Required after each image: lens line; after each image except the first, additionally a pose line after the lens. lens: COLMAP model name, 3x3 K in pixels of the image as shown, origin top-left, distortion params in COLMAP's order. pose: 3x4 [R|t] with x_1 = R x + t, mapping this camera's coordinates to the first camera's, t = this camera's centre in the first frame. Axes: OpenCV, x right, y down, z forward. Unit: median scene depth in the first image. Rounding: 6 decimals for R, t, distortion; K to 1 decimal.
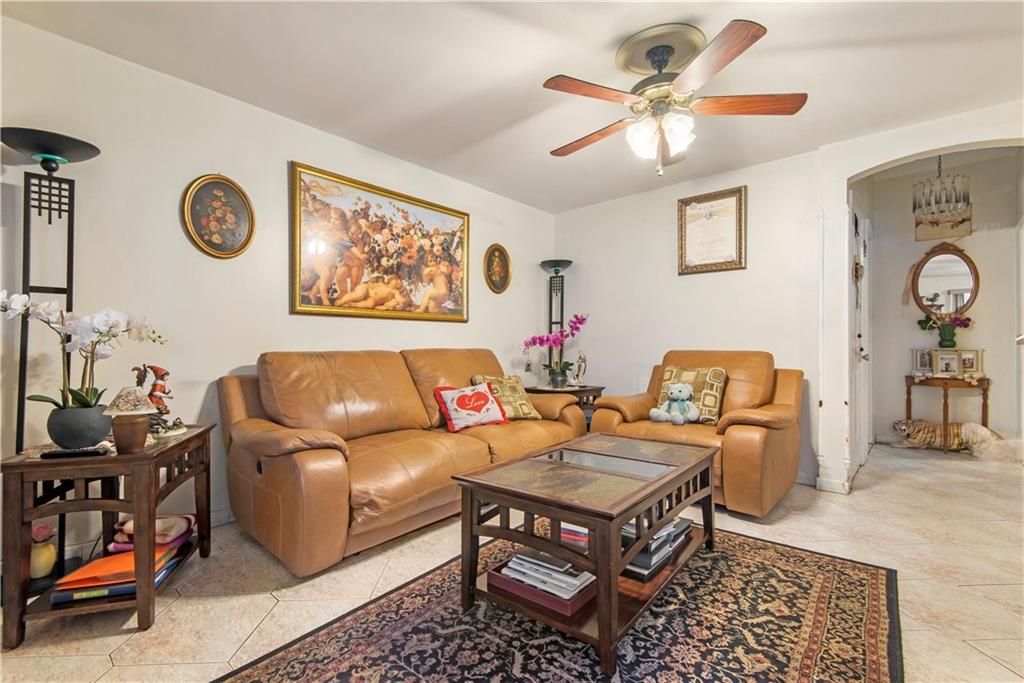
lens RADIAL K [[461.4, 0, 533.3], [0, 461.4, 341.4], [0, 0, 1]] dist [0.030013, 0.000009]
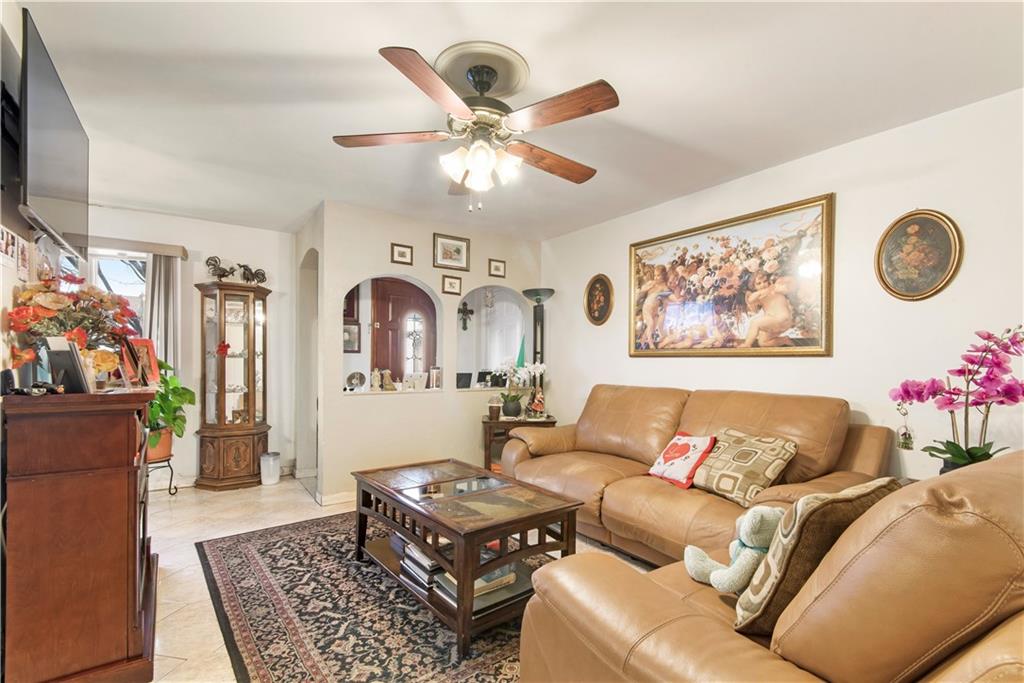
lens RADIAL K [[478.5, 0, 502.1], [0, 478.5, 358.5], [0, 0, 1]] dist [0.035032, -0.000327]
pose [[-0.277703, -0.013312, -0.960575, 0.889136], [-0.006879, 0.999906, -0.011869, -0.034999], [0.960642, 0.003311, -0.277768, 0.993313]]
